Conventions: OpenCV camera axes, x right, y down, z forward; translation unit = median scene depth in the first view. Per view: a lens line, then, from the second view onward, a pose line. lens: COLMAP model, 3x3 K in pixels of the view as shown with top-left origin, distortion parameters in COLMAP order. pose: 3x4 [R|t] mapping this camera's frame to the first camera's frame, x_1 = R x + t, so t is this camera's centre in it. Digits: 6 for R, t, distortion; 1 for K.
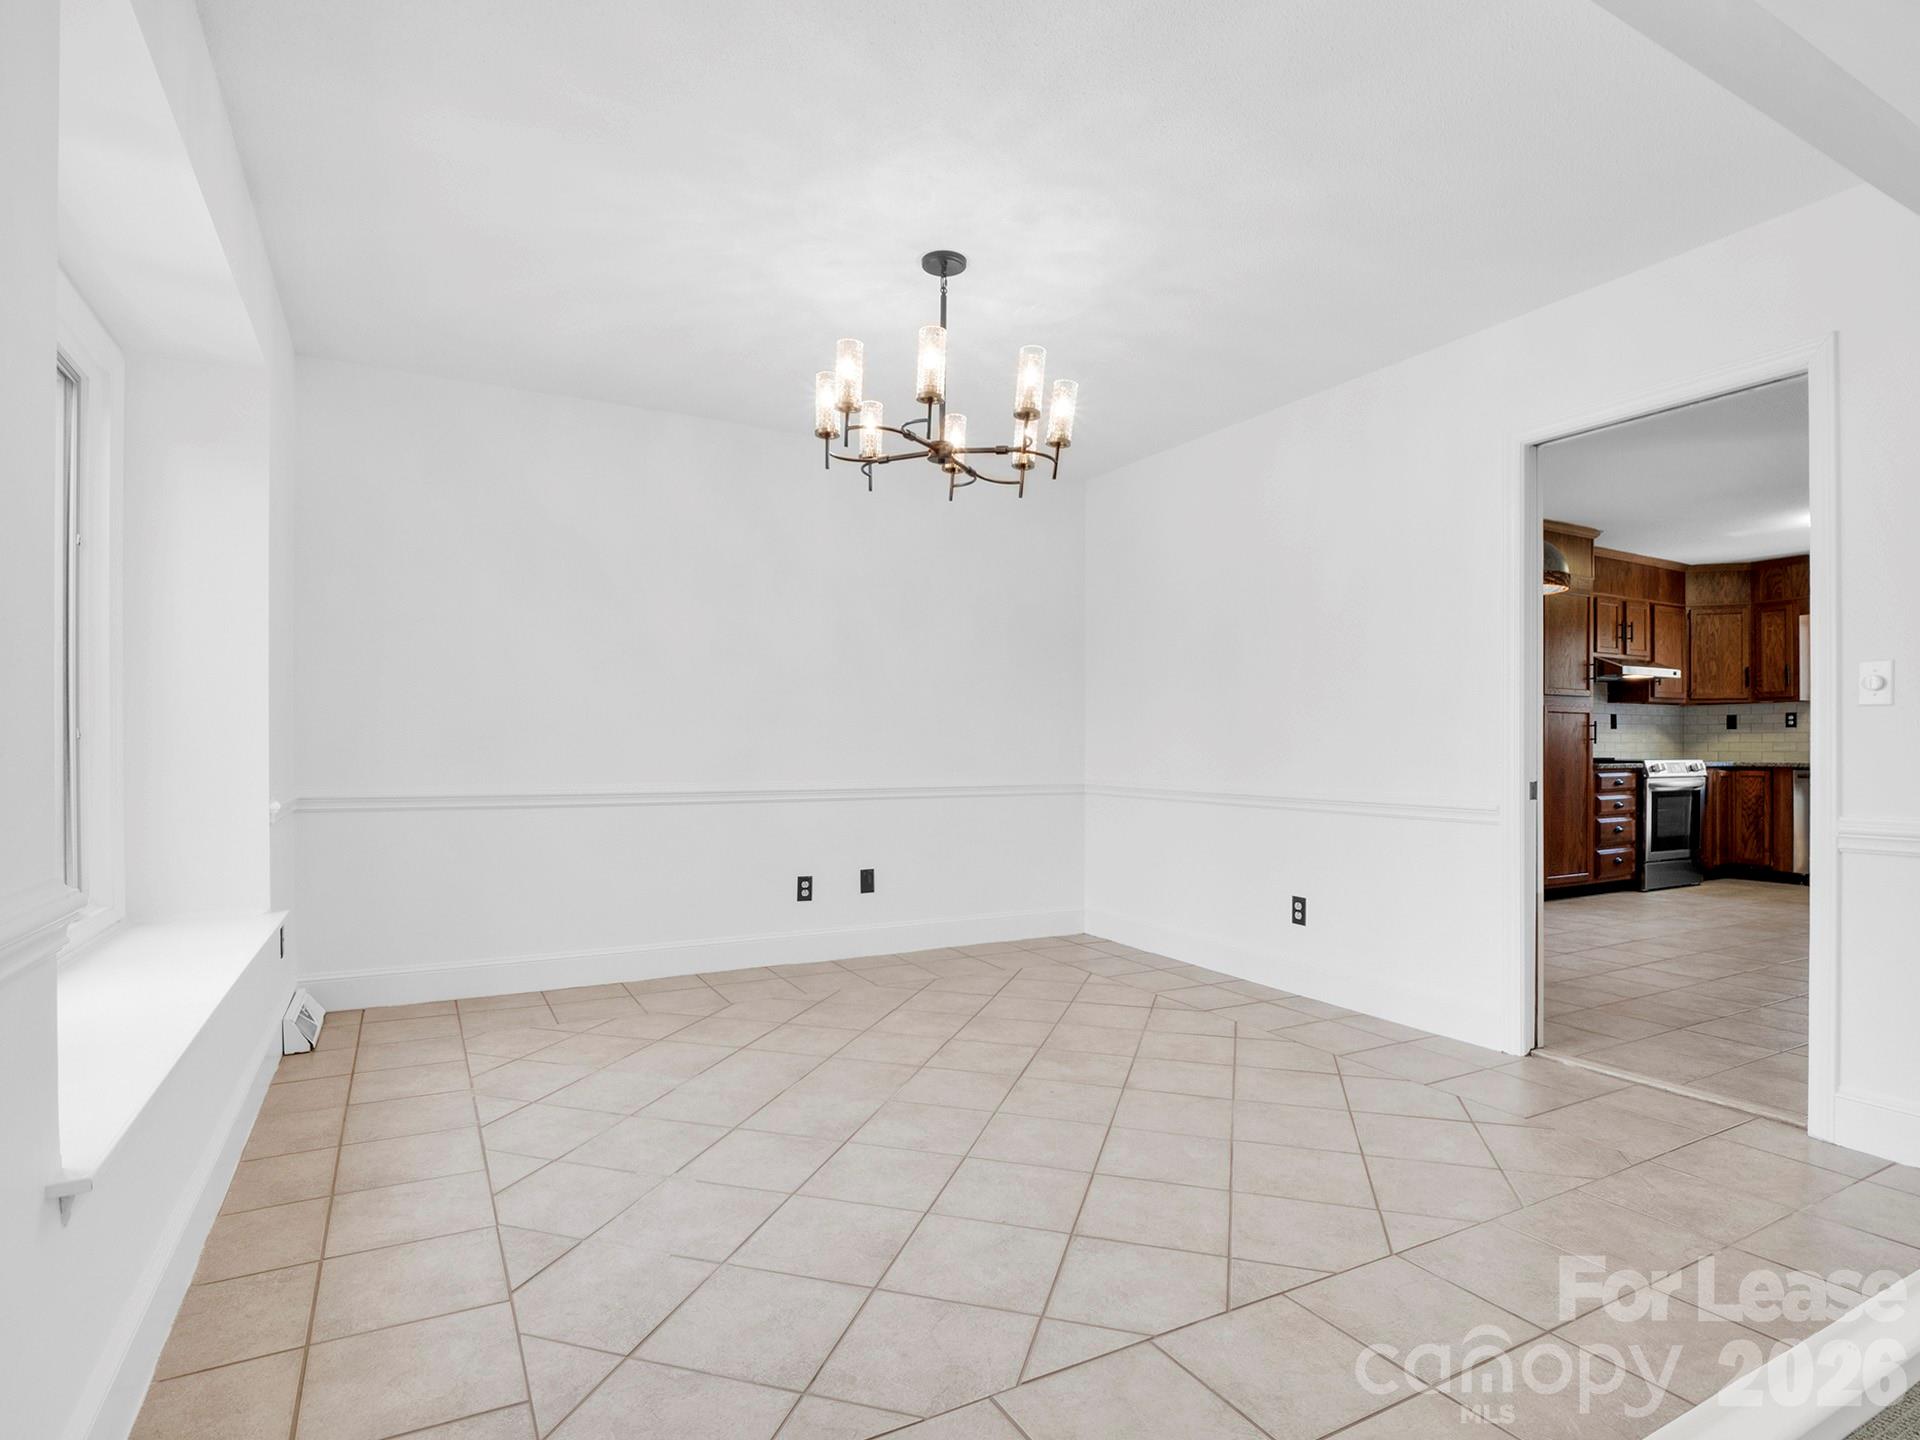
lens RADIAL K [[978.2, 0, 954.4], [0, 978.2, 735.7], [0, 0, 1]] dist [0.000435, -0.005145]
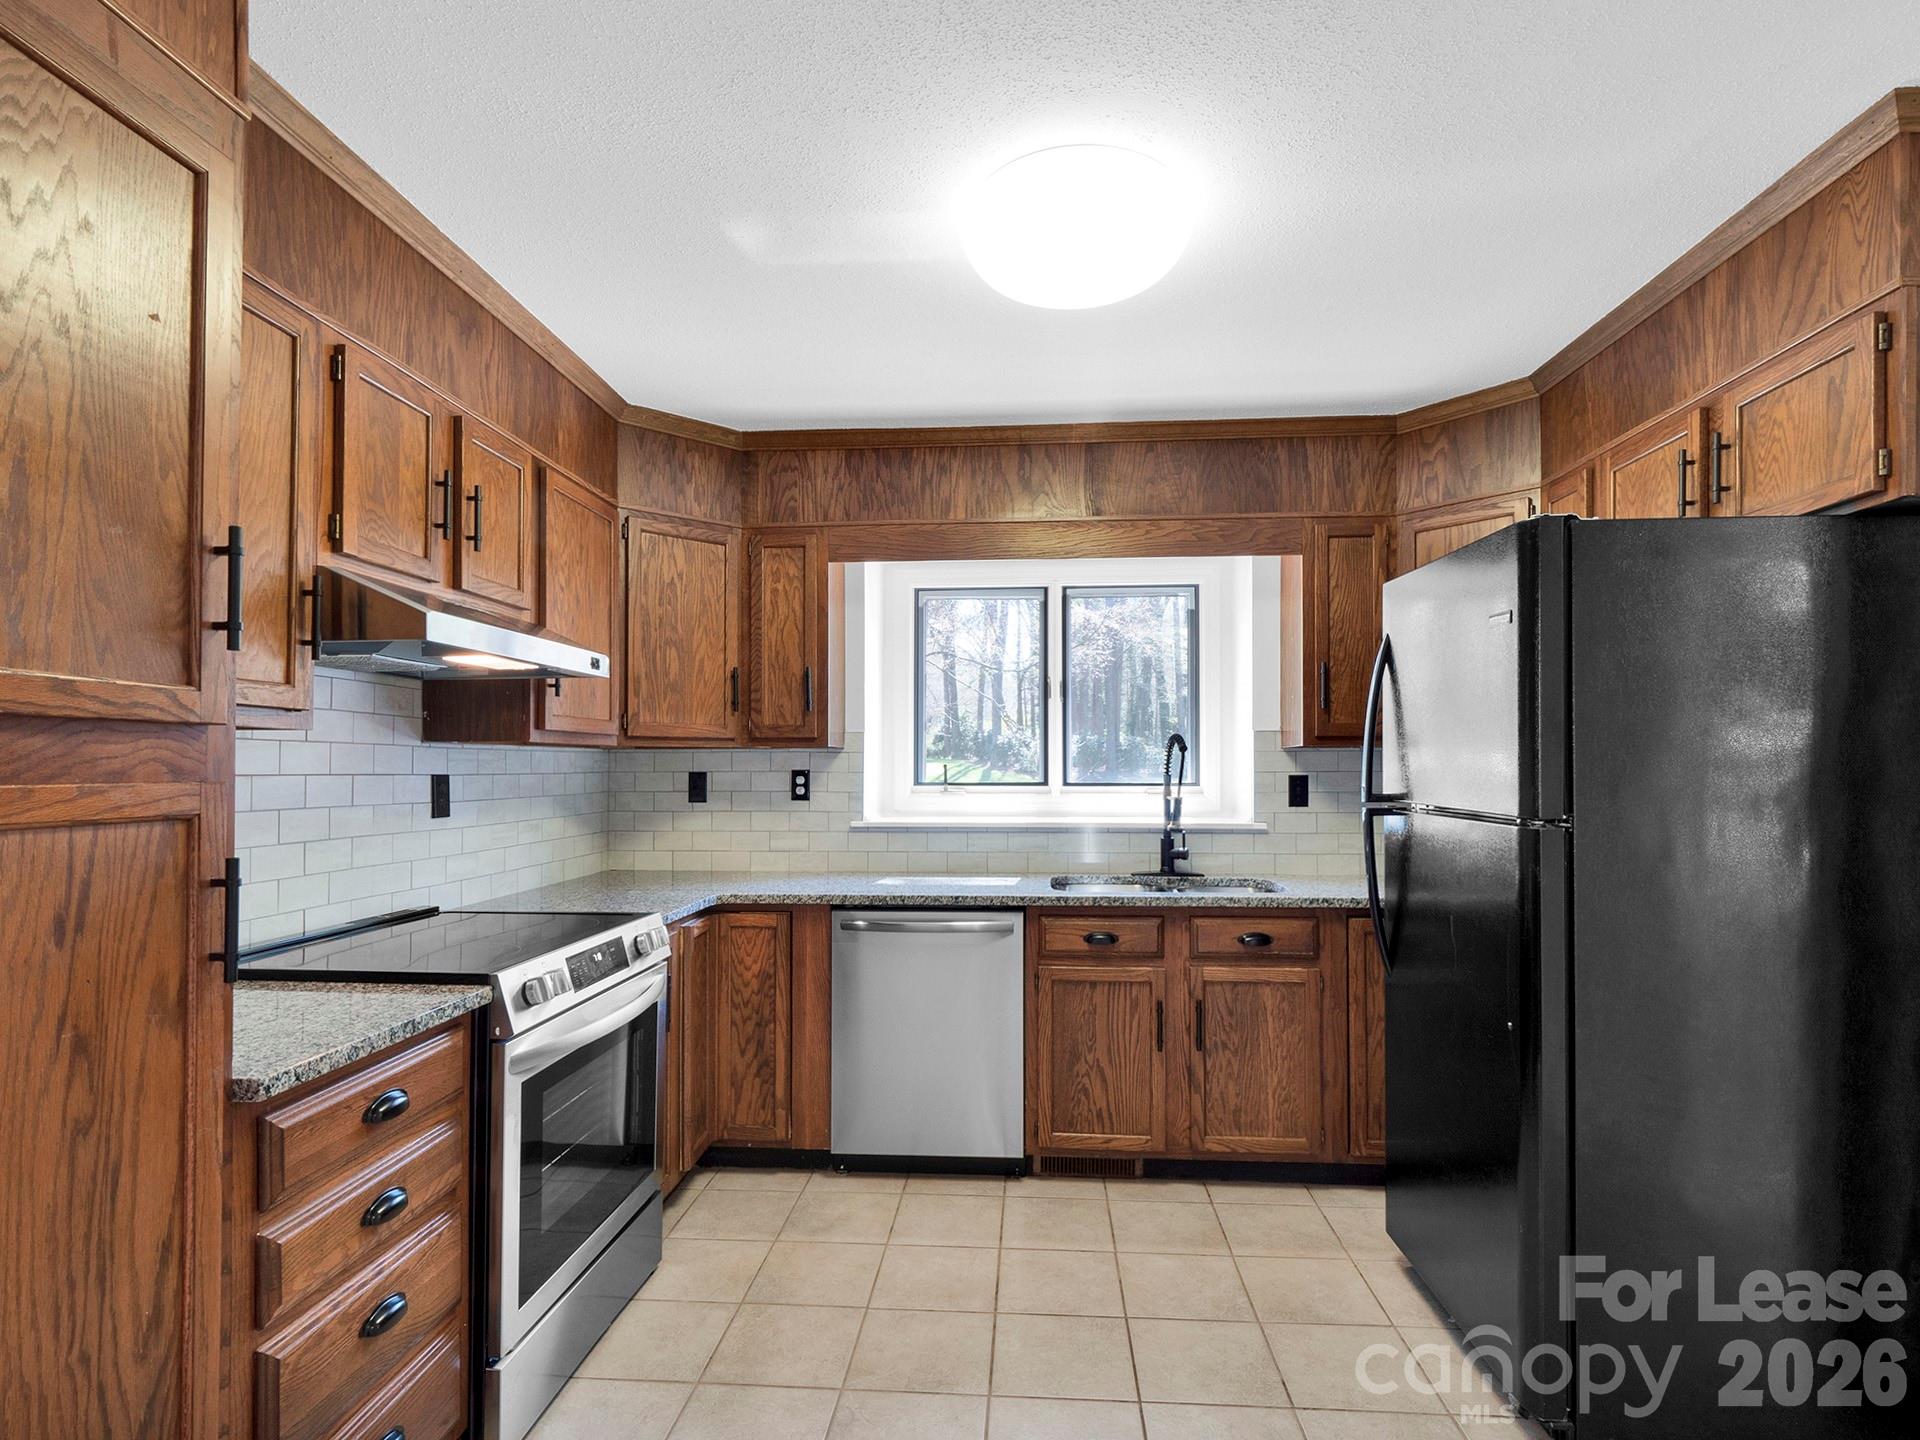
lens RADIAL K [[978.2, 0, 954.5], [0, 978.2, 755.0], [0, 0, 1]] dist [0.000435, -0.005145]
pose [[0.542823, 0.007453, 0.839814, 0.501553], [-0.005571, 0.999971, -0.005274, -0.029367], [-0.839829, -0.001816, 0.542848, 0.685463]]
